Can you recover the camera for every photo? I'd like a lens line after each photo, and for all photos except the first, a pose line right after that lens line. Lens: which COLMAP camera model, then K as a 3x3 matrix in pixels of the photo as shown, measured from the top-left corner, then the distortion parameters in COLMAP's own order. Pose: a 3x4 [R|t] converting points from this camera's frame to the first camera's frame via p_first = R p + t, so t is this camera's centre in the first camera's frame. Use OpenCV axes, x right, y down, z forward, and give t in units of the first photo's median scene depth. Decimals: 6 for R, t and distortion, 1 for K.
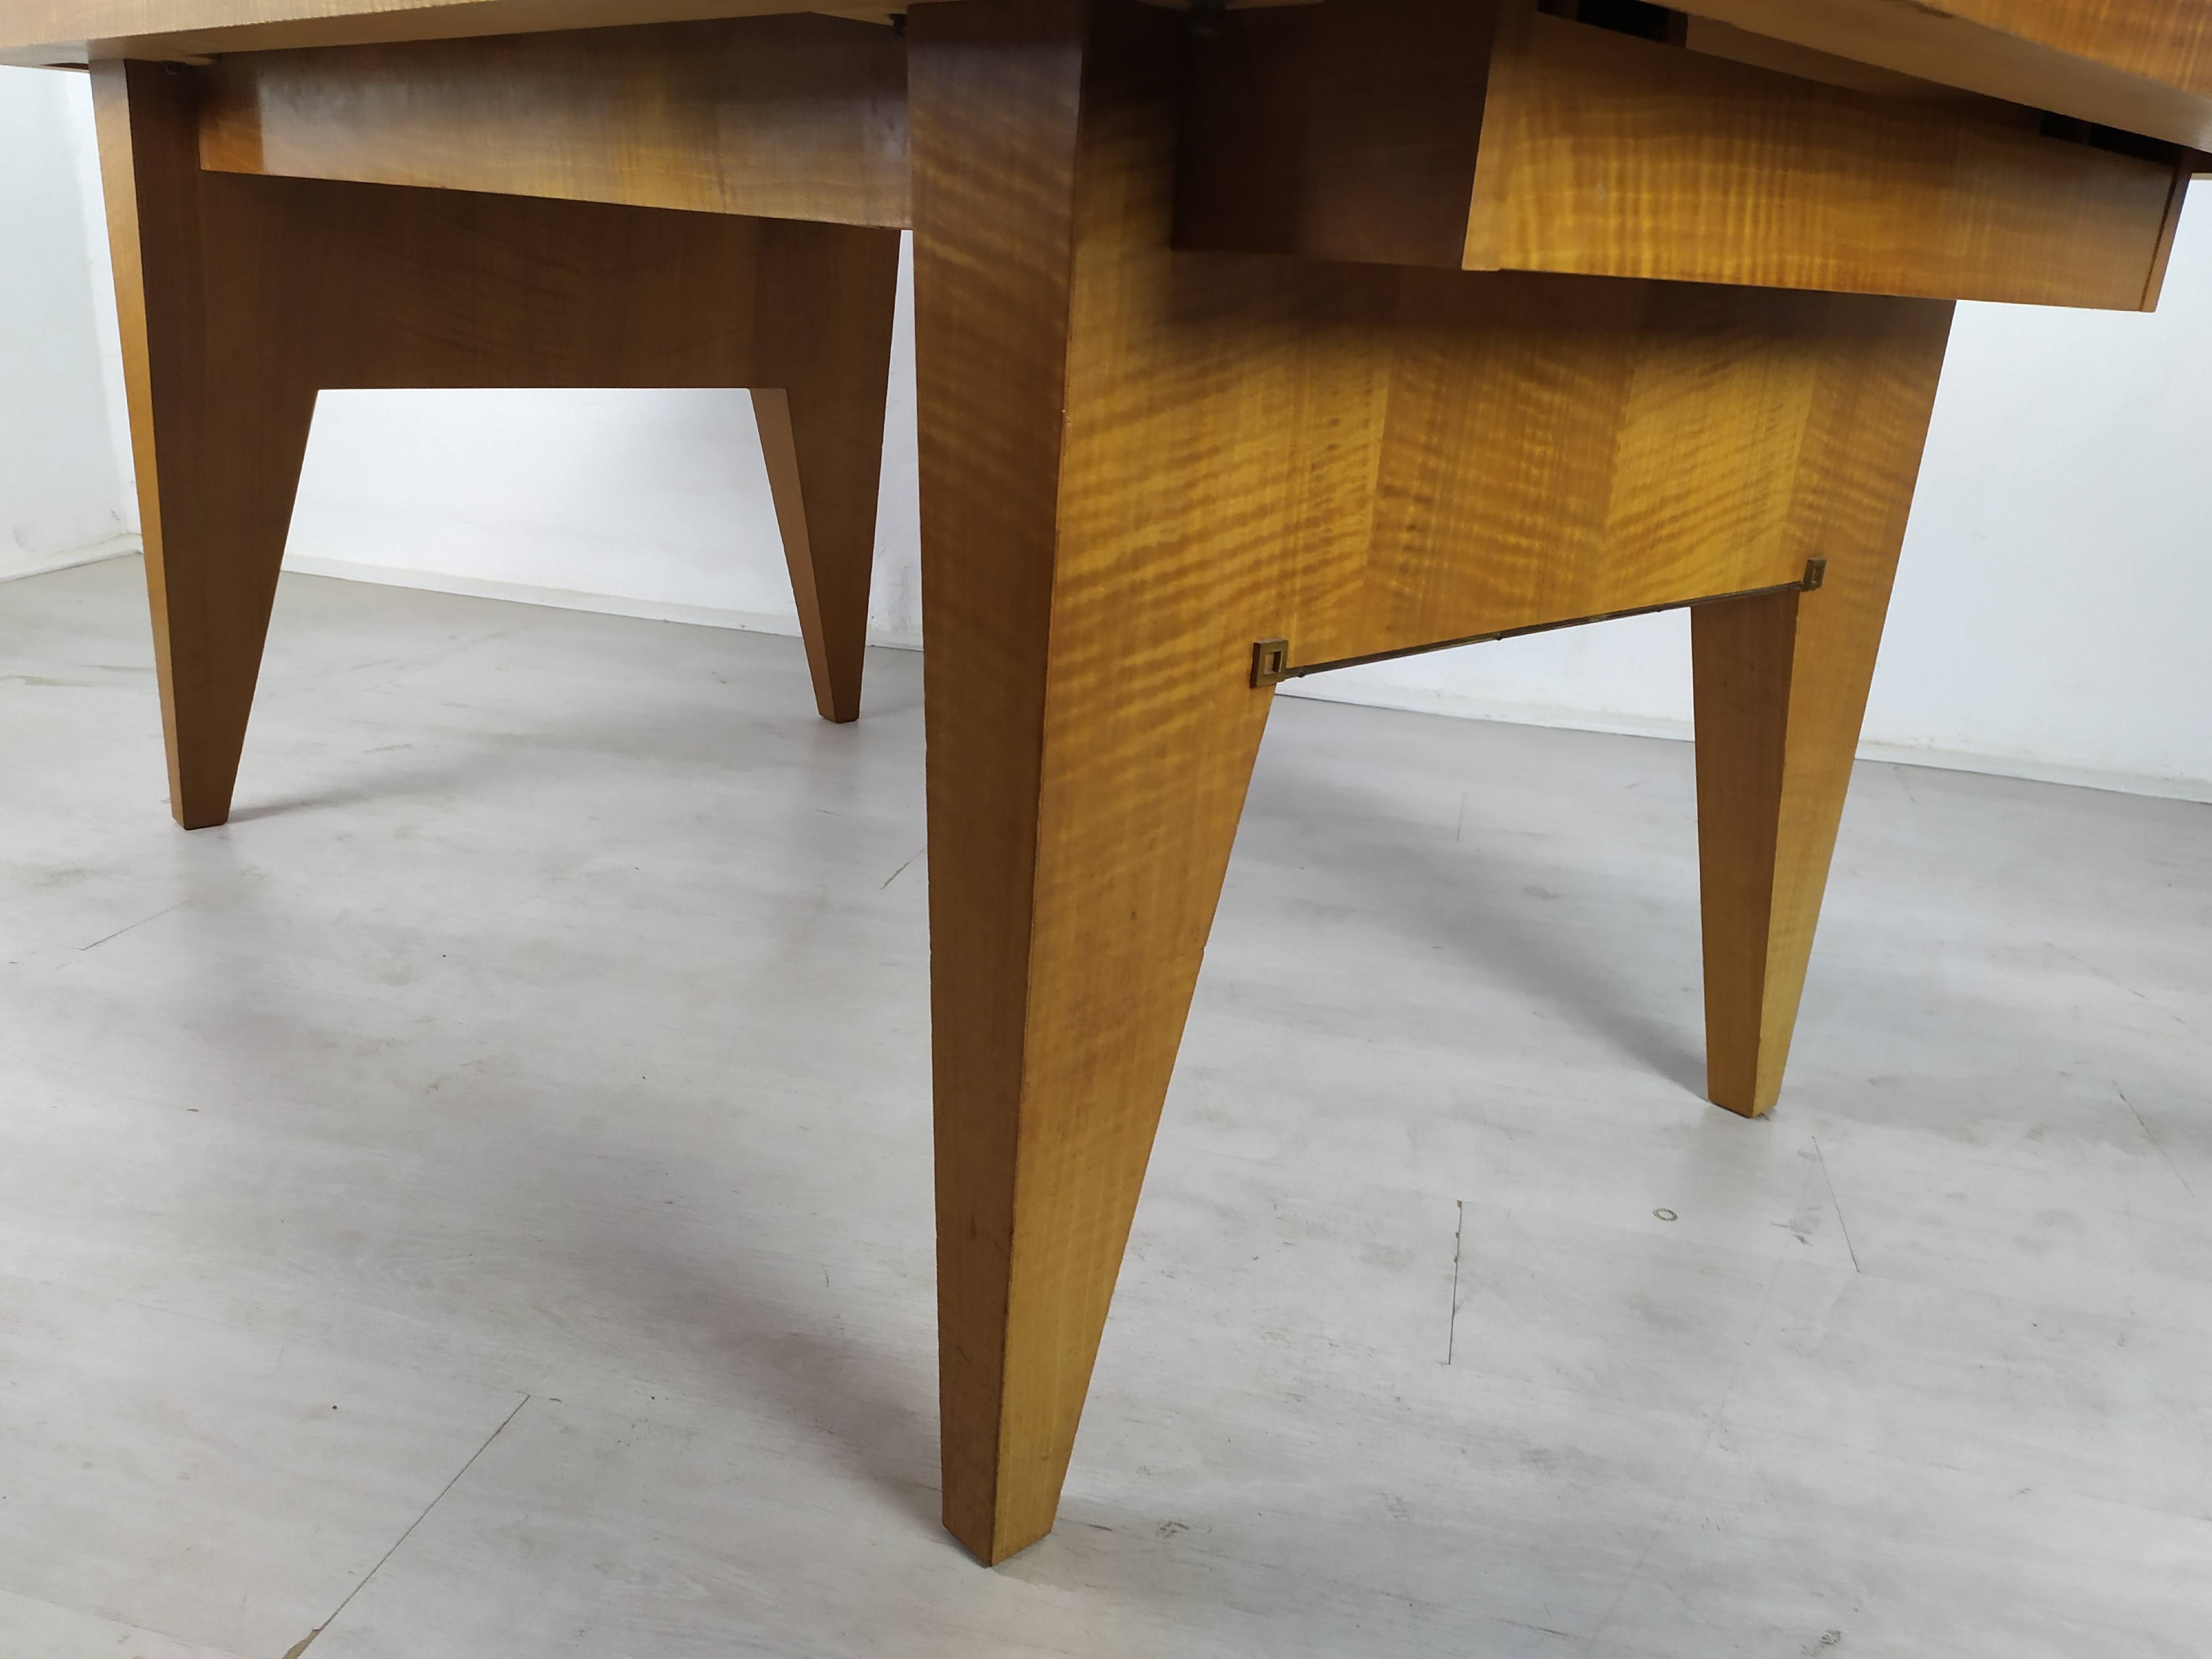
lens RADIAL K [[1726.4, 0, 1091.8], [0, 1726.4, 790.6], [0, 0, 1]] dist [0.023702, -0.000827]
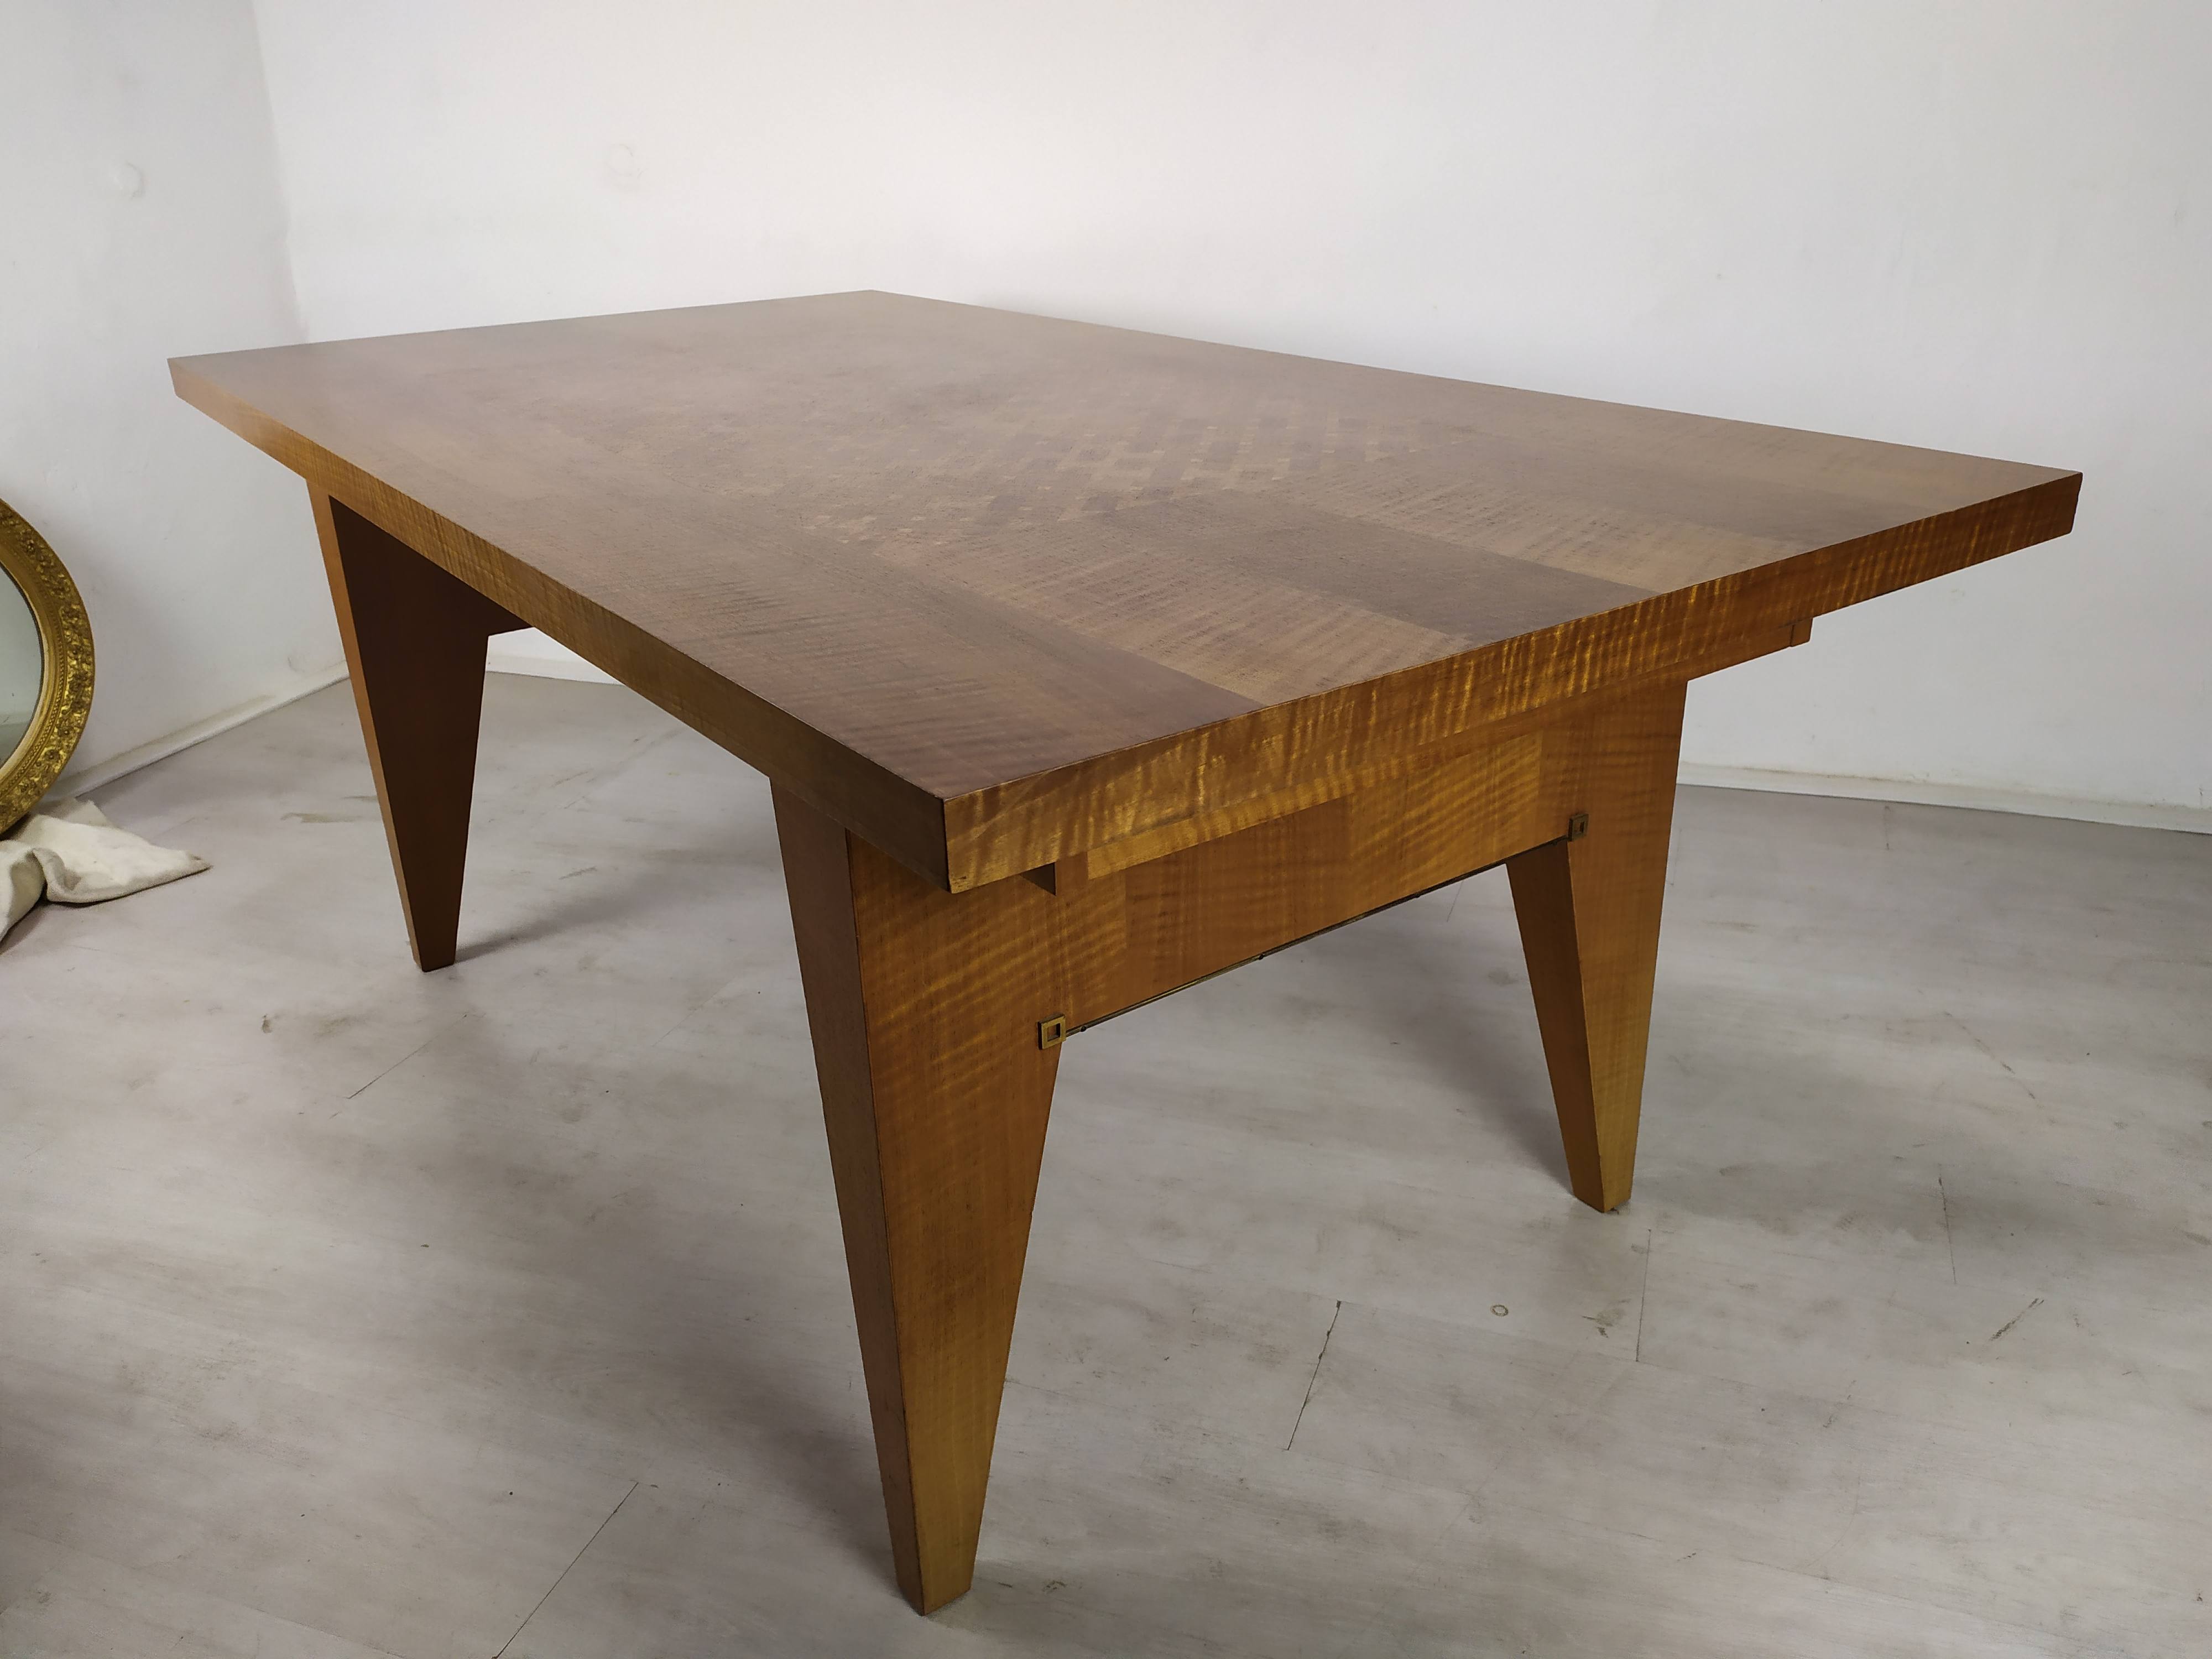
lens RADIAL K [[1719.7, 0, 1114.8], [0, 1719.7, 783.8], [0, 0, 1]] dist [0.029691, -0.009026]
pose [[0.989544, -0.049945, -0.135305, 0.312896], [0.060004, 0.995648, 0.071308, -0.330736], [0.131155, -0.078681, 0.988235, -0.359597]]
